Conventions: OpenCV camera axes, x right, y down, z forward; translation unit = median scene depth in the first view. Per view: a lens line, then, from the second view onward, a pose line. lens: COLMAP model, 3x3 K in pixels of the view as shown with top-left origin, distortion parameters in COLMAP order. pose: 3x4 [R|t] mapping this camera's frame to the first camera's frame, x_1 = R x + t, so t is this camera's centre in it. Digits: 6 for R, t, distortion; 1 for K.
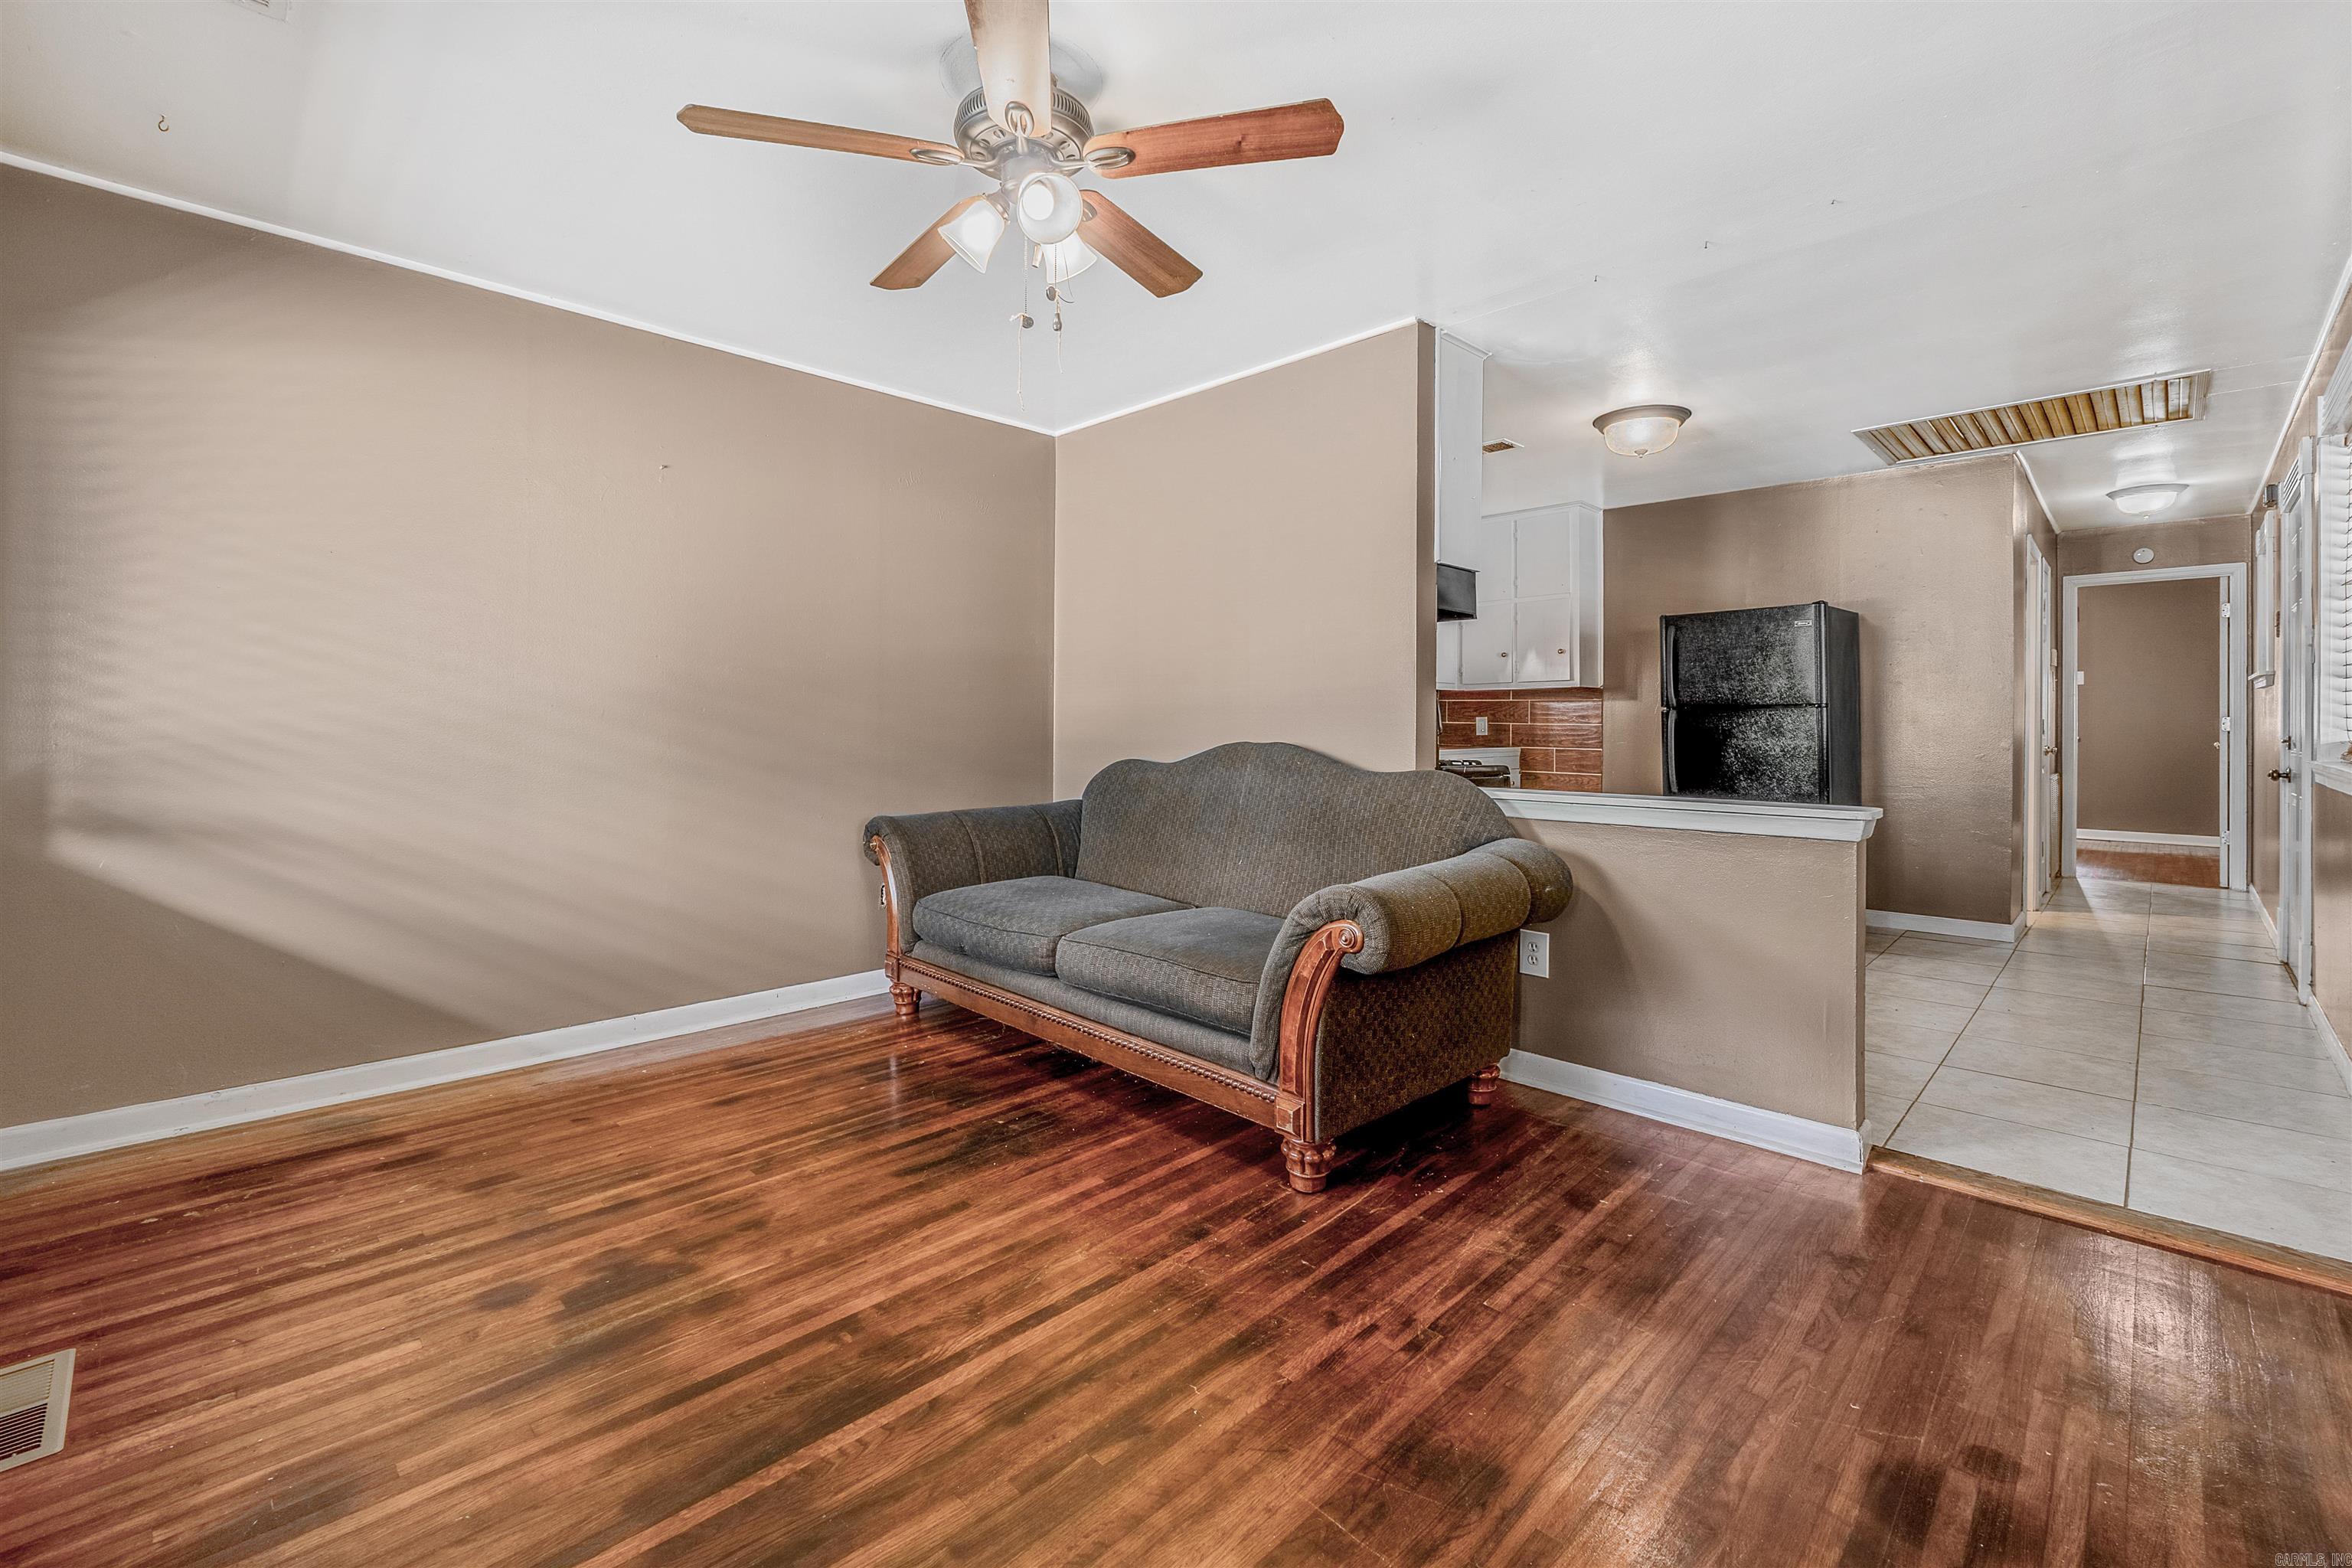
lens RADIAL K [[1011.3, 0, 1183.3], [0, 1011.3, 720.7], [0, 0, 1]] dist [-0.000941, -0.000389]
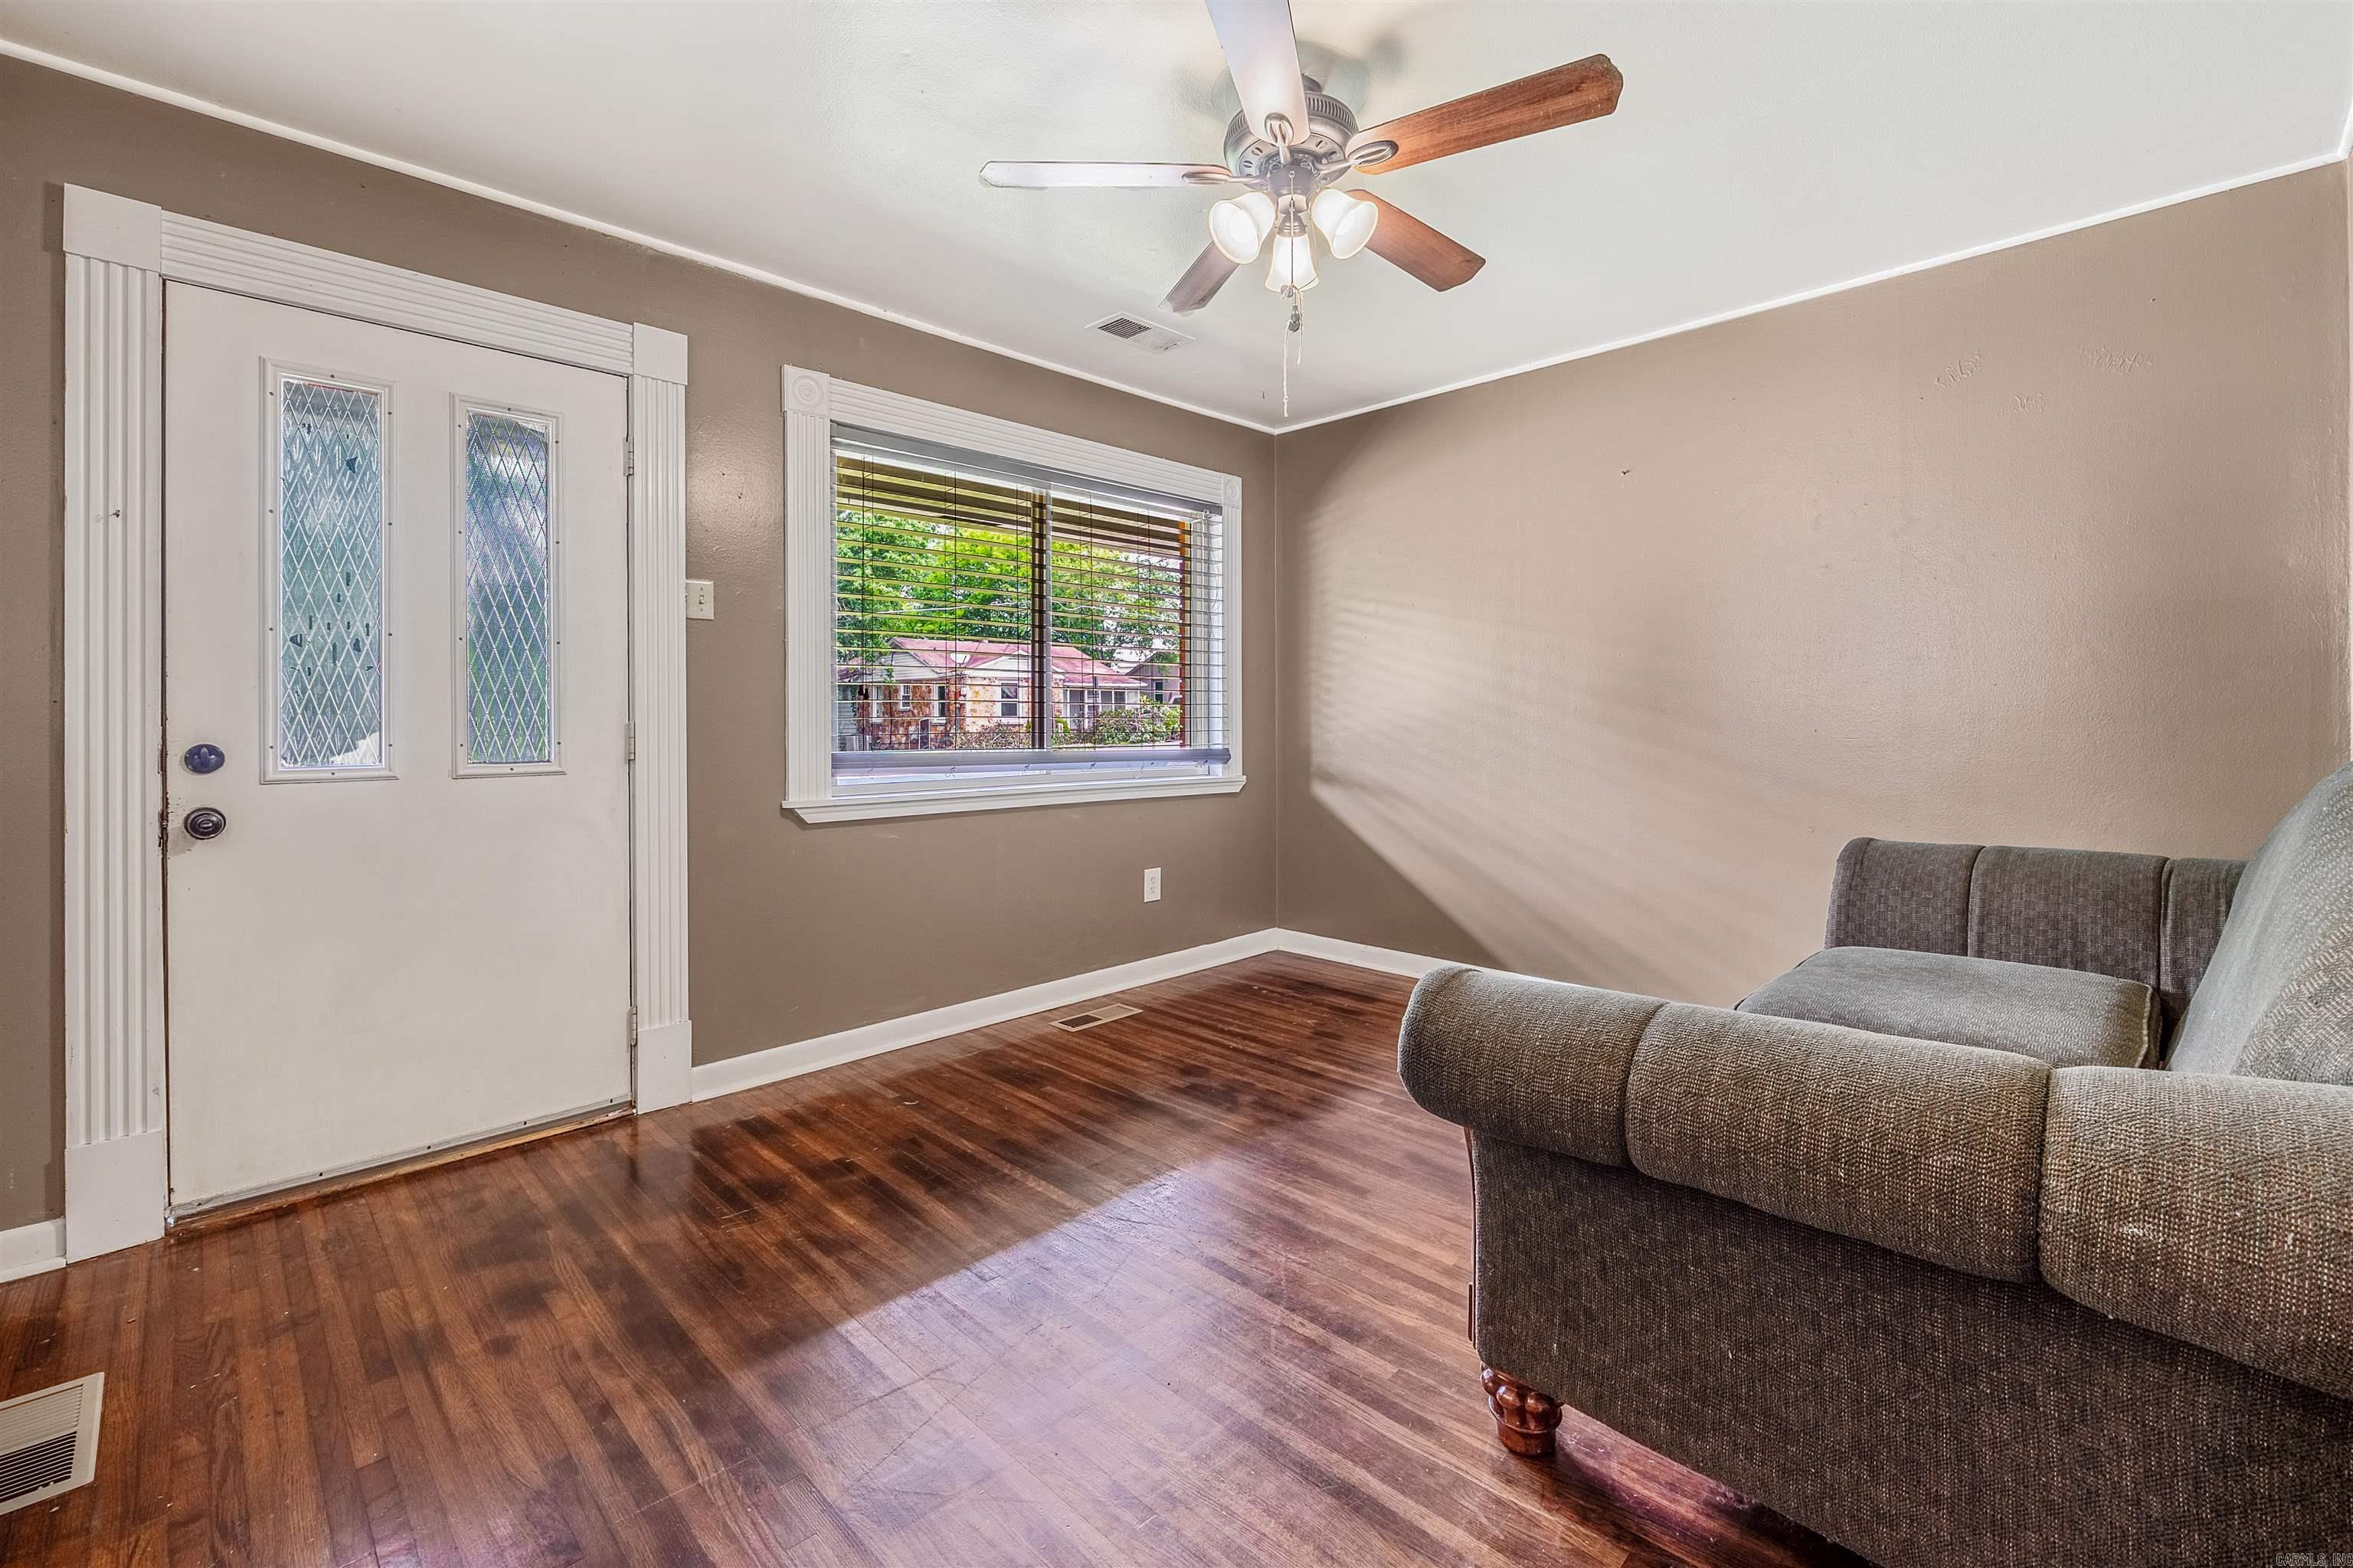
lens RADIAL K [[1011.8, 0, 1172.6], [0, 1011.8, 716.1], [0, 0, 1]] dist [-0.001783, -0.000102]
pose [[-0.009752, -0.007480, -0.999924, 0.806181], [0.002952, 0.999967, -0.007509, 0.007701], [0.999948, -0.003025, -0.009730, 0.822551]]
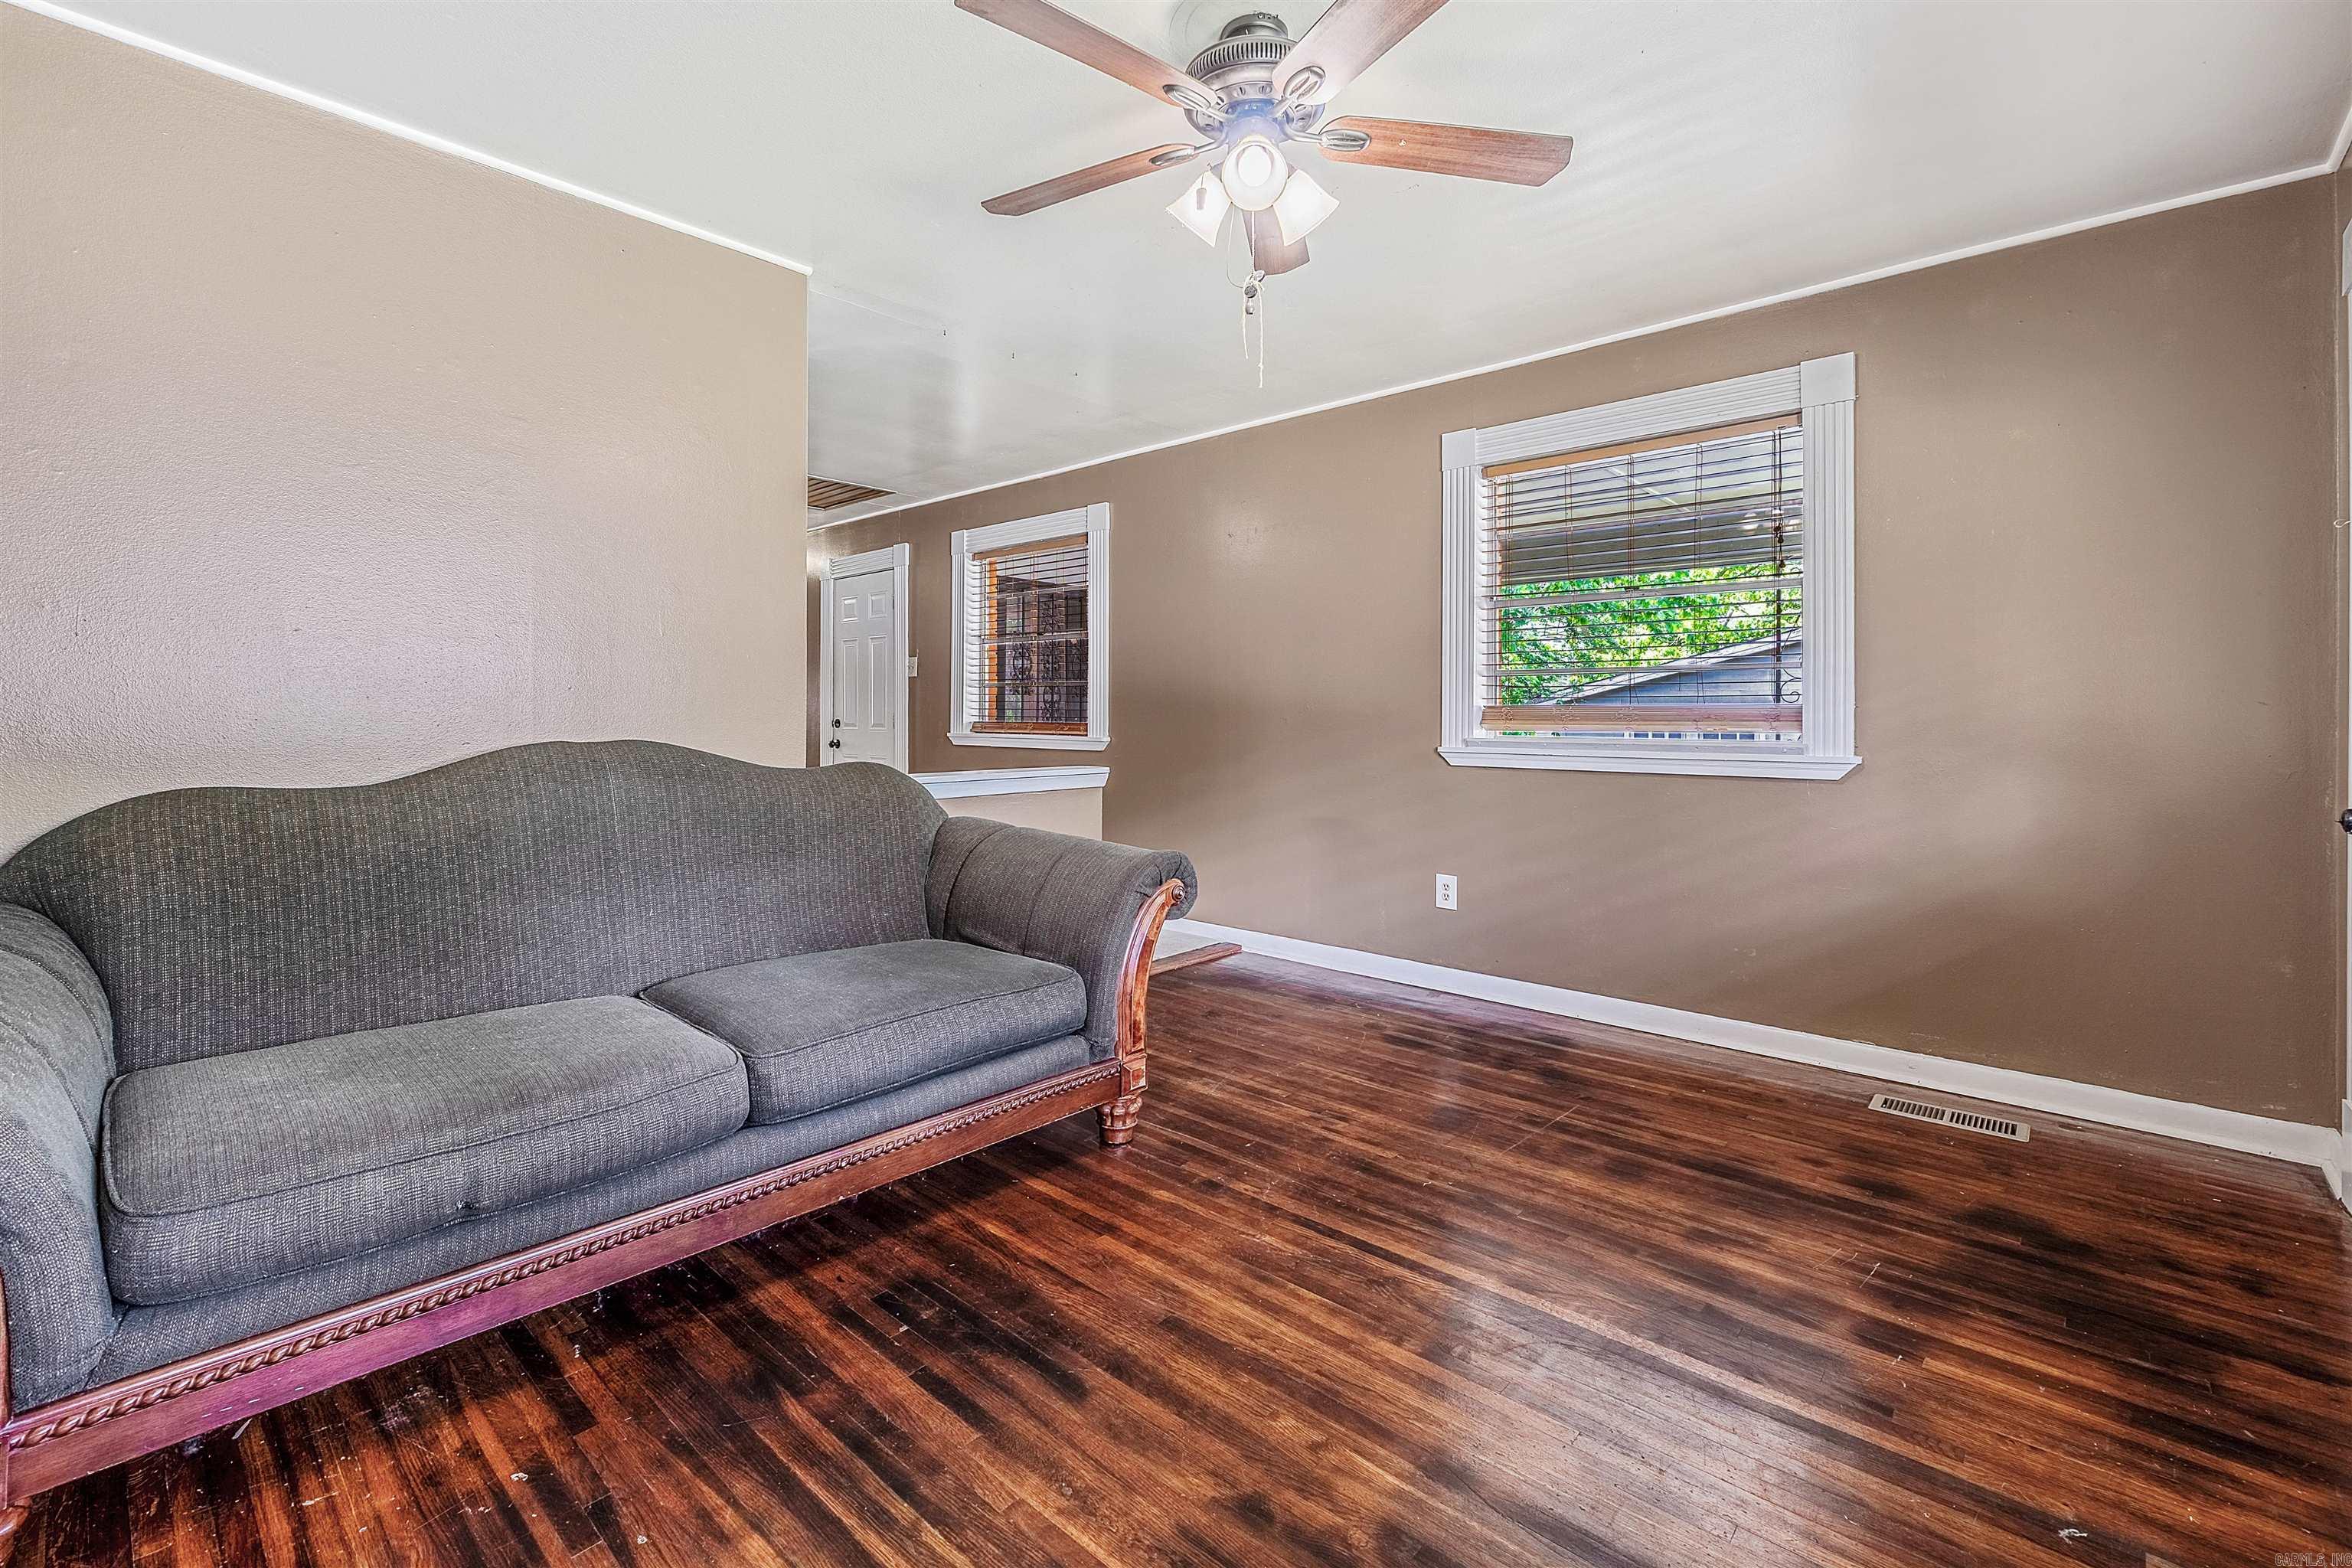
lens RADIAL K [[1011.3, 0, 1172.1], [0, 1011.3, 716.2], [0, 0, 1]] dist [-0.001783, -0.000102]
pose [[-0.042034, -0.007897, 0.999085, -1.007124], [-0.001855, 0.999968, 0.007826, -0.002617], [-0.999114, -0.001524, -0.042047, 1.033125]]
